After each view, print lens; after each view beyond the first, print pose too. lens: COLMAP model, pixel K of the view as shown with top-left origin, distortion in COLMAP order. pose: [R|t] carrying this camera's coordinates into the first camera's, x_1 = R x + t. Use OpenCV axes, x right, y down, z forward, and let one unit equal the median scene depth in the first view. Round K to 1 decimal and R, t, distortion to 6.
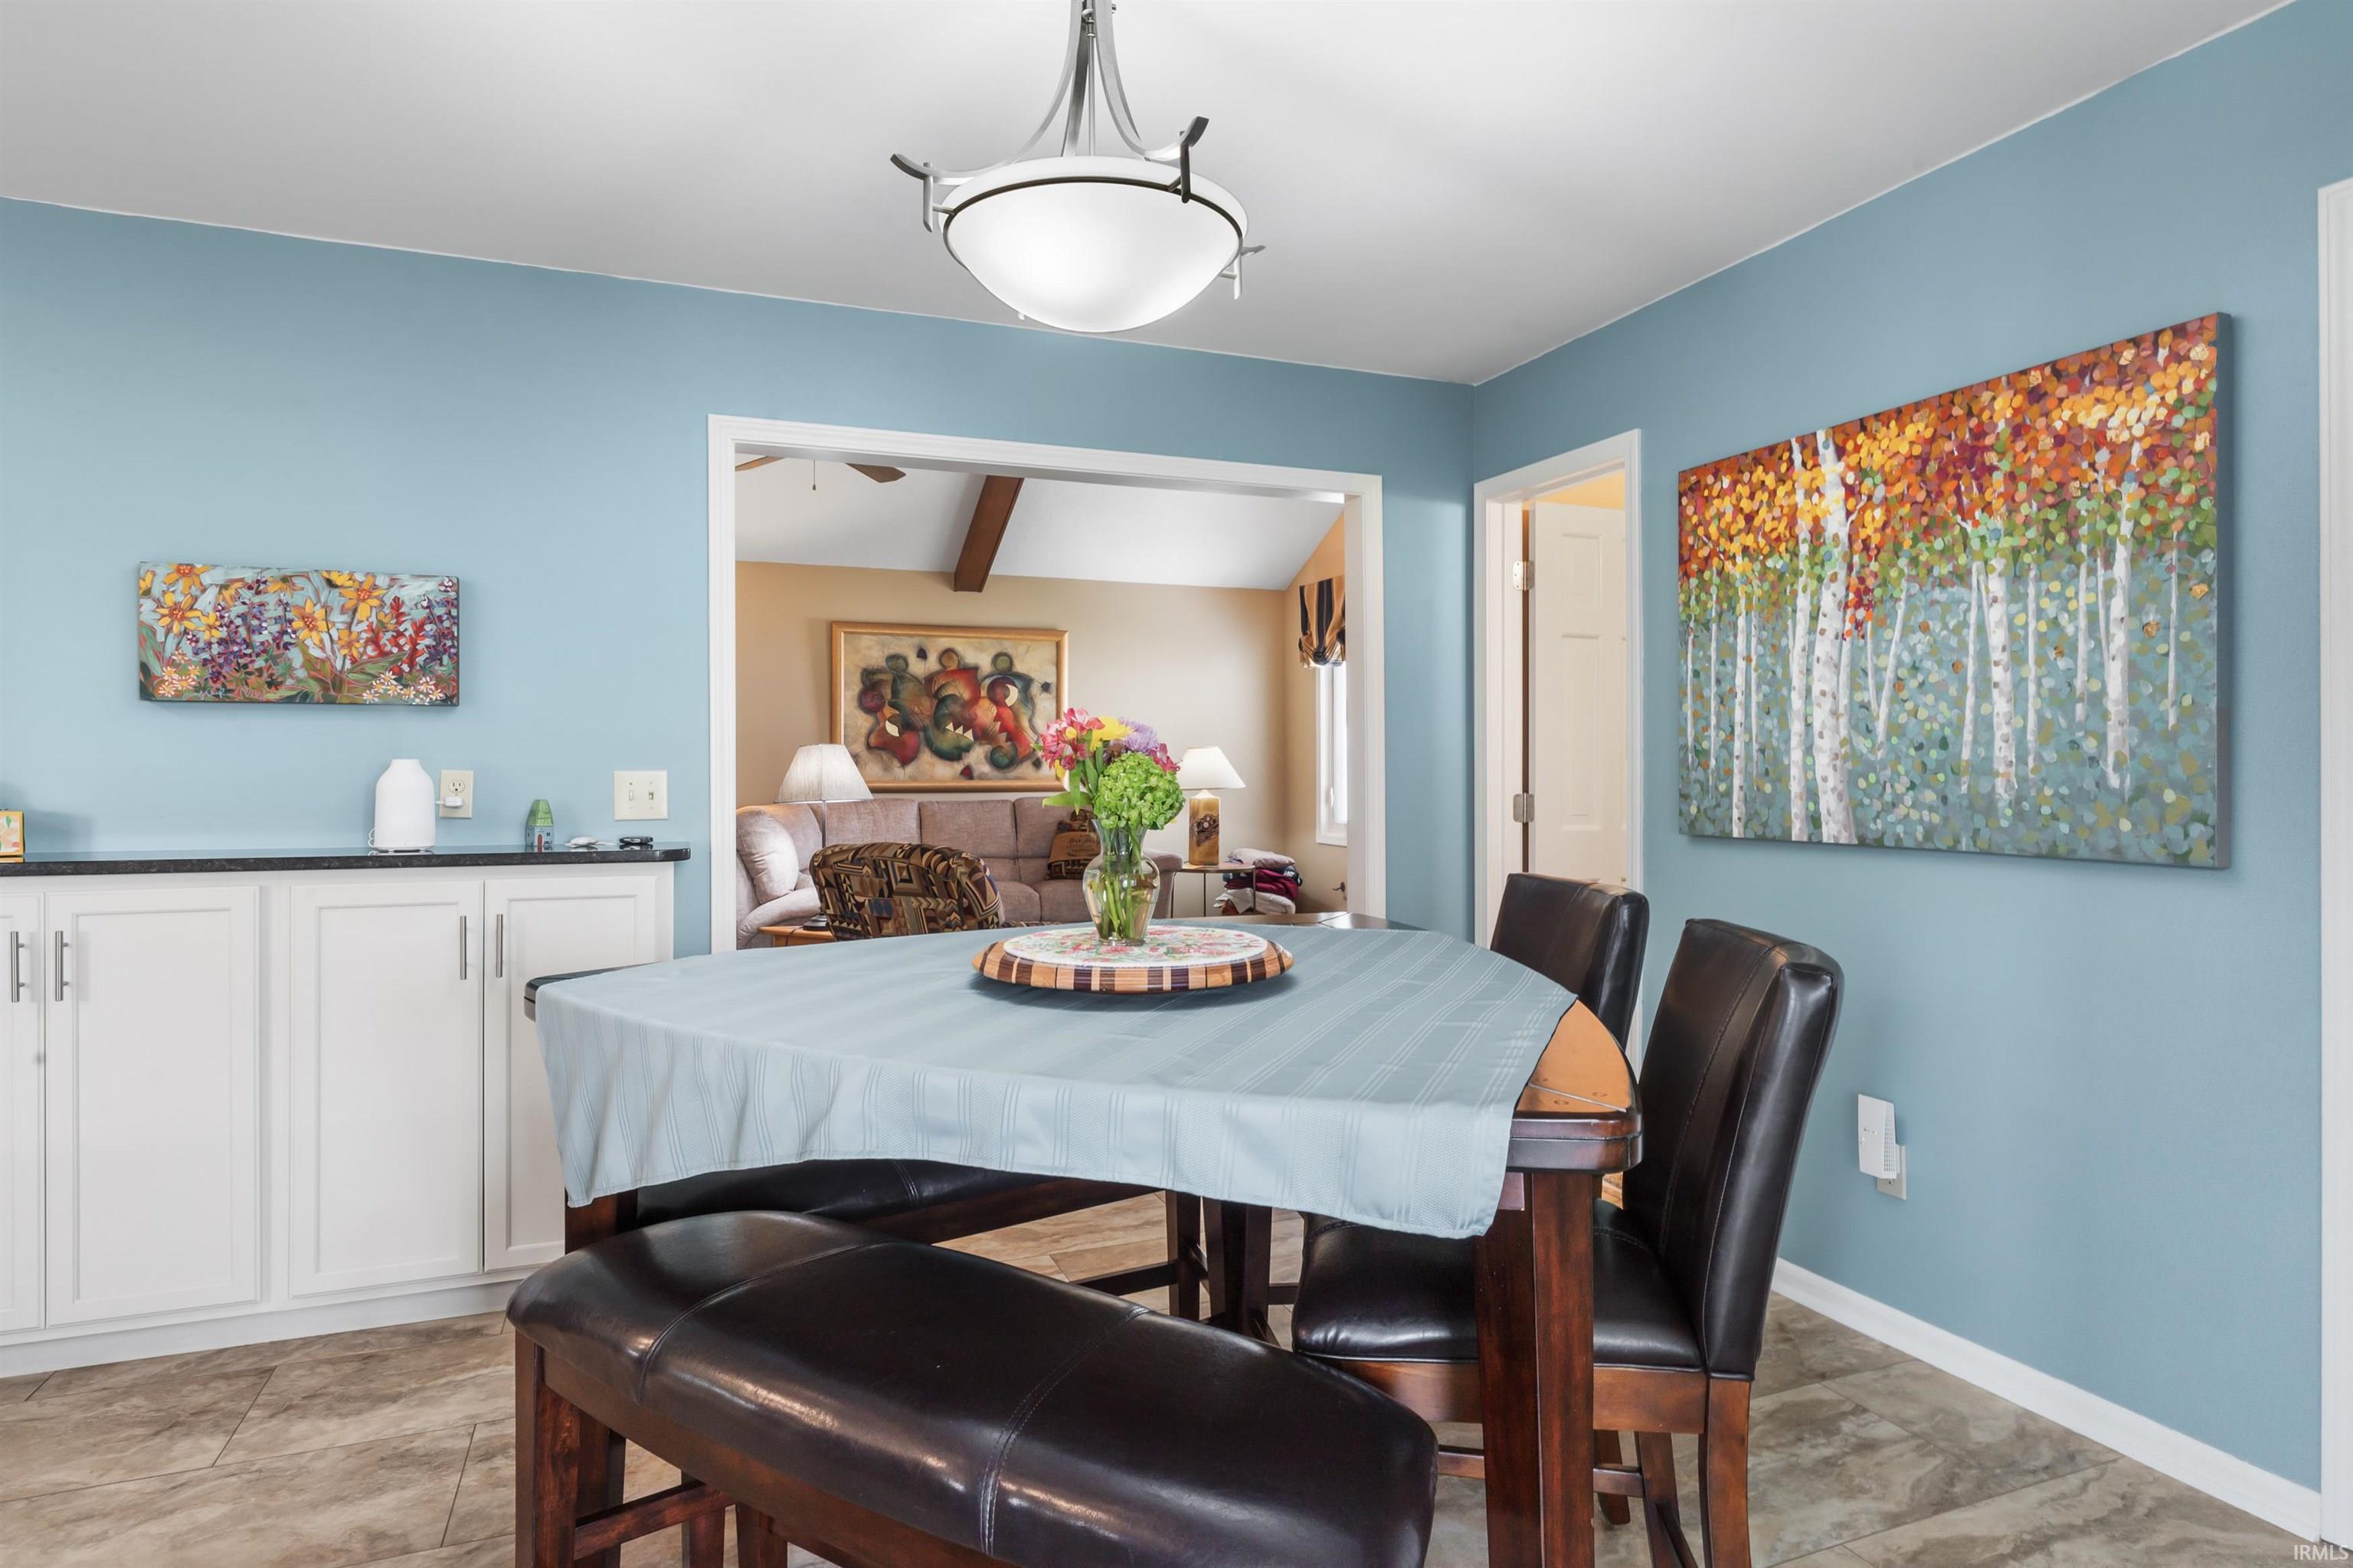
lens RADIAL K [[1295.3, 0, 1173.0], [0, 1295.3, 779.7], [0, 0, 1]] dist [-0.007735, -0.001835]
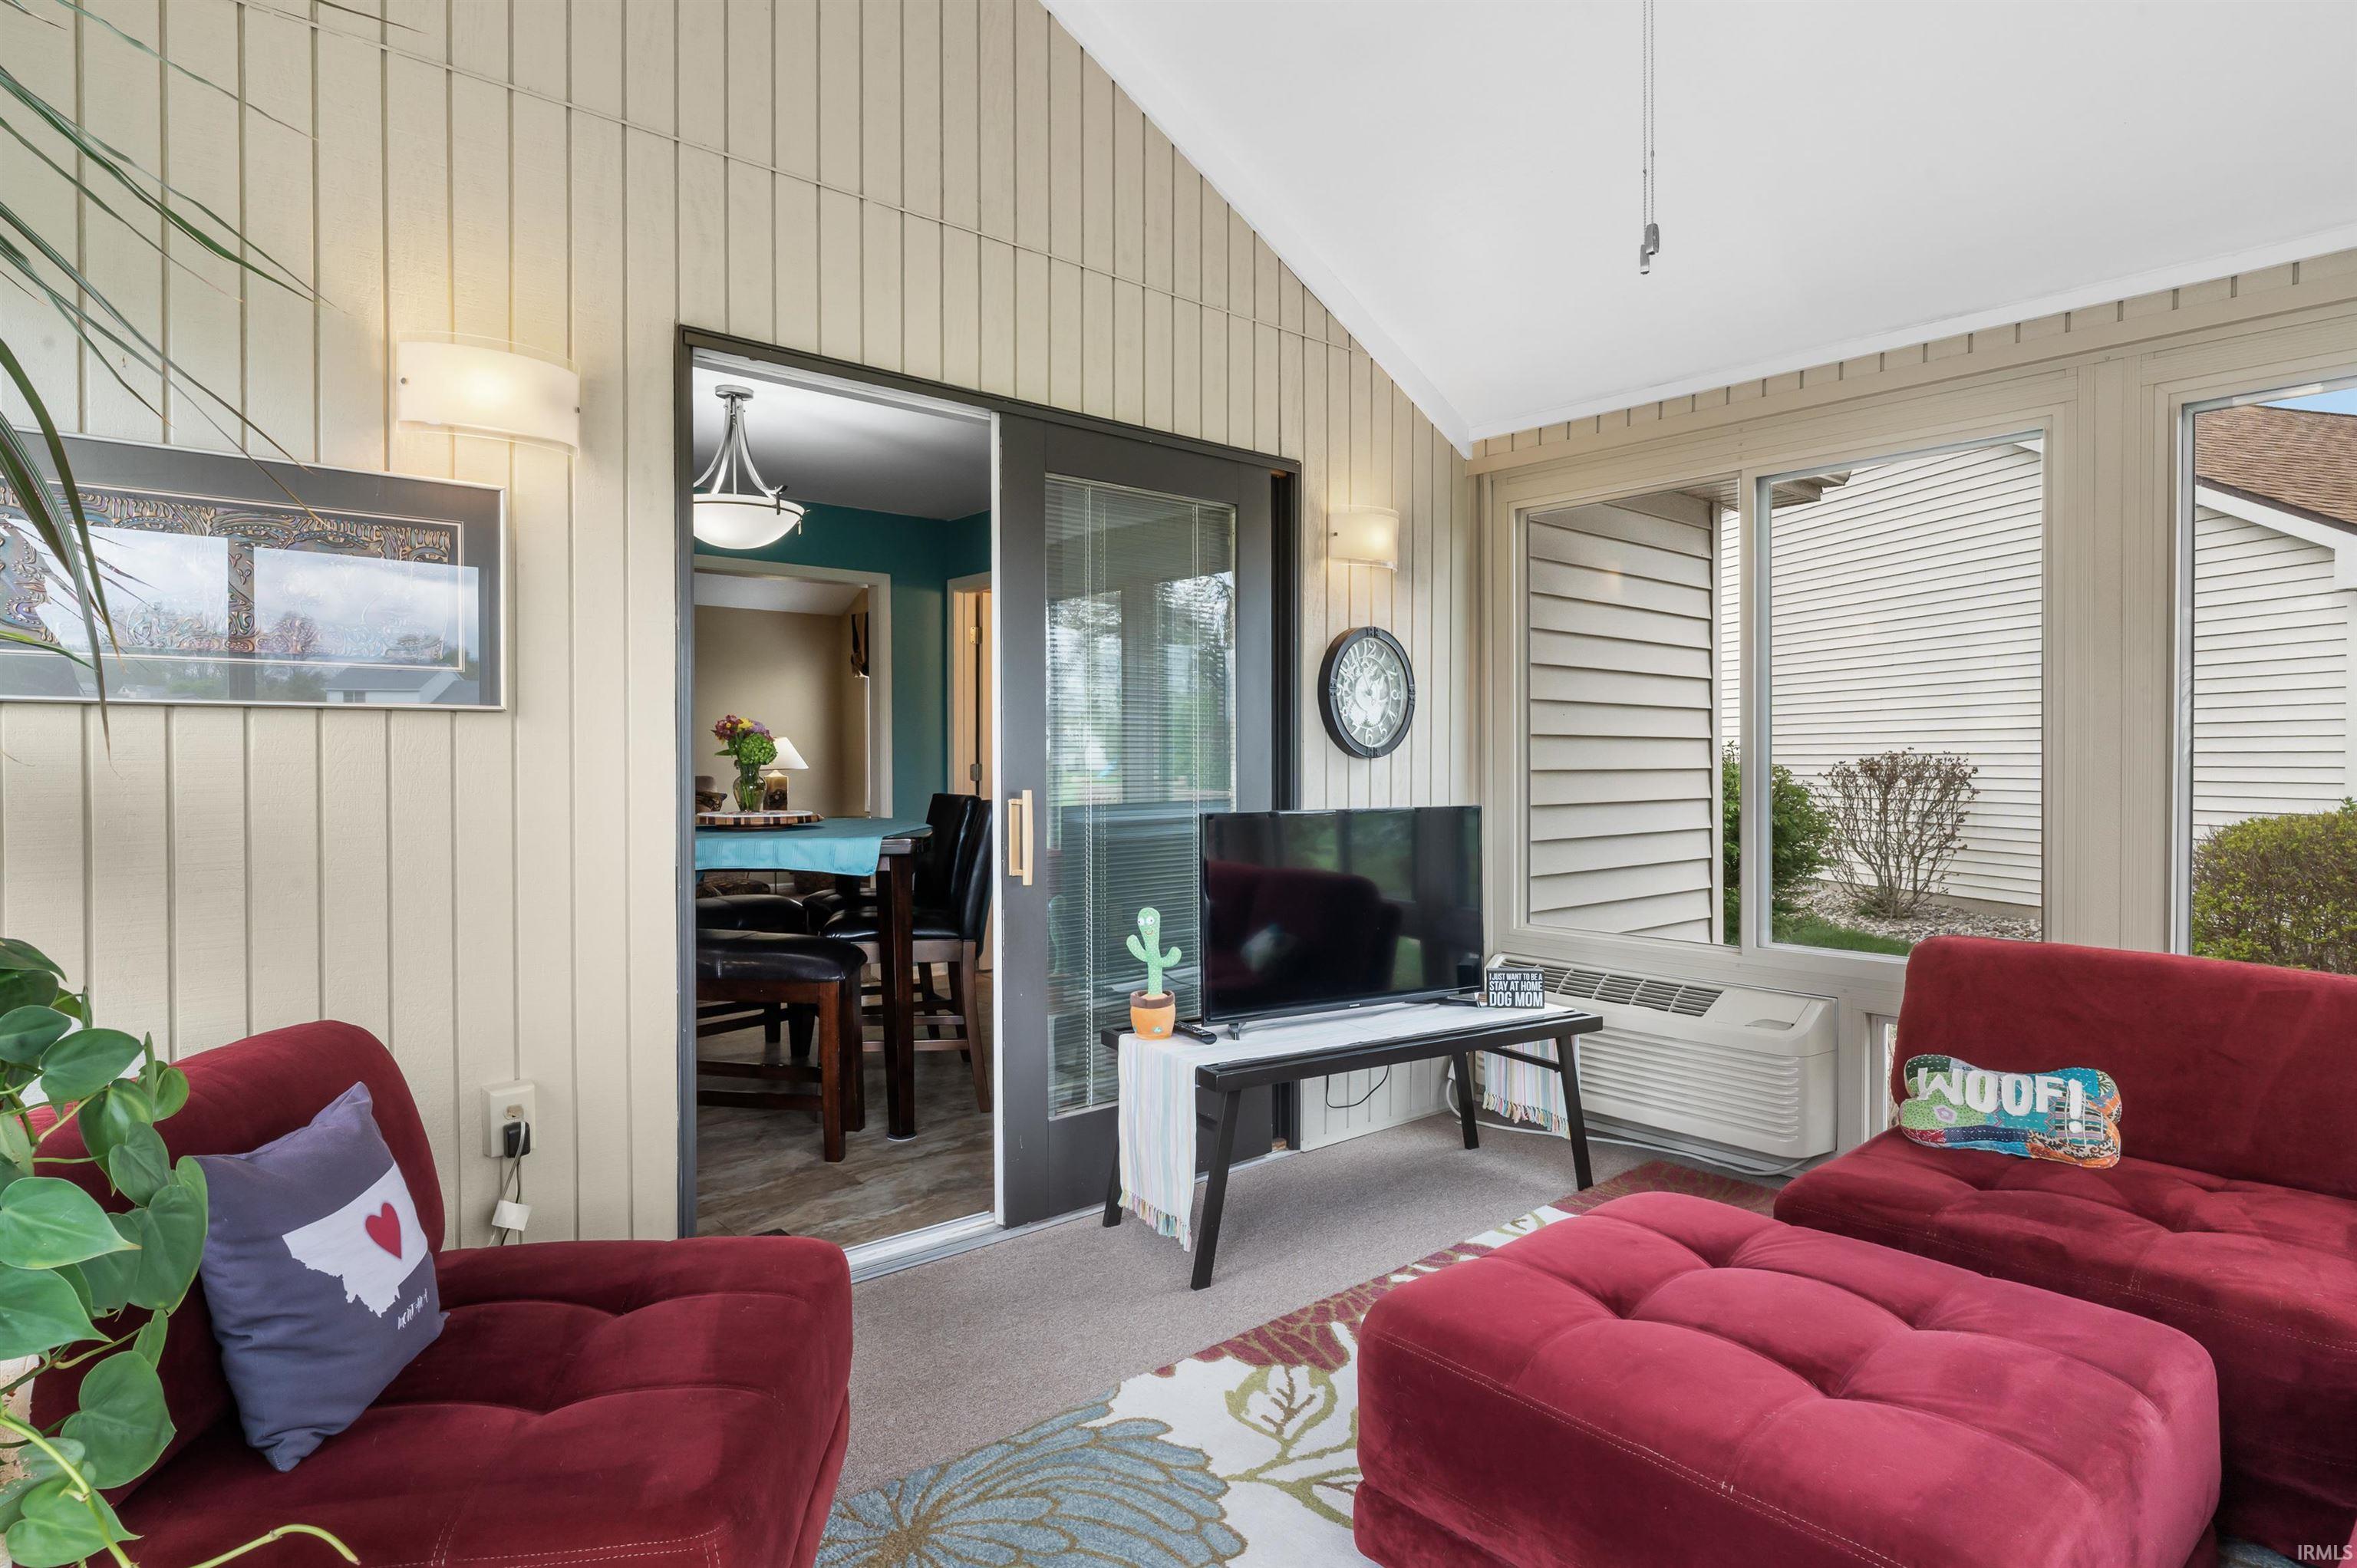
lens RADIAL K [[1297.4, 0, 1166.0], [0, 1297.4, 784.9], [0, 0, 1]] dist [-0.007735, -0.001835]
pose [[0.948591, 0.002641, 0.316494, -0.032608], [-0.005214, 0.999960, 0.007283, 0.024838], [-0.316462, -0.008559, 0.948567, -0.722027]]
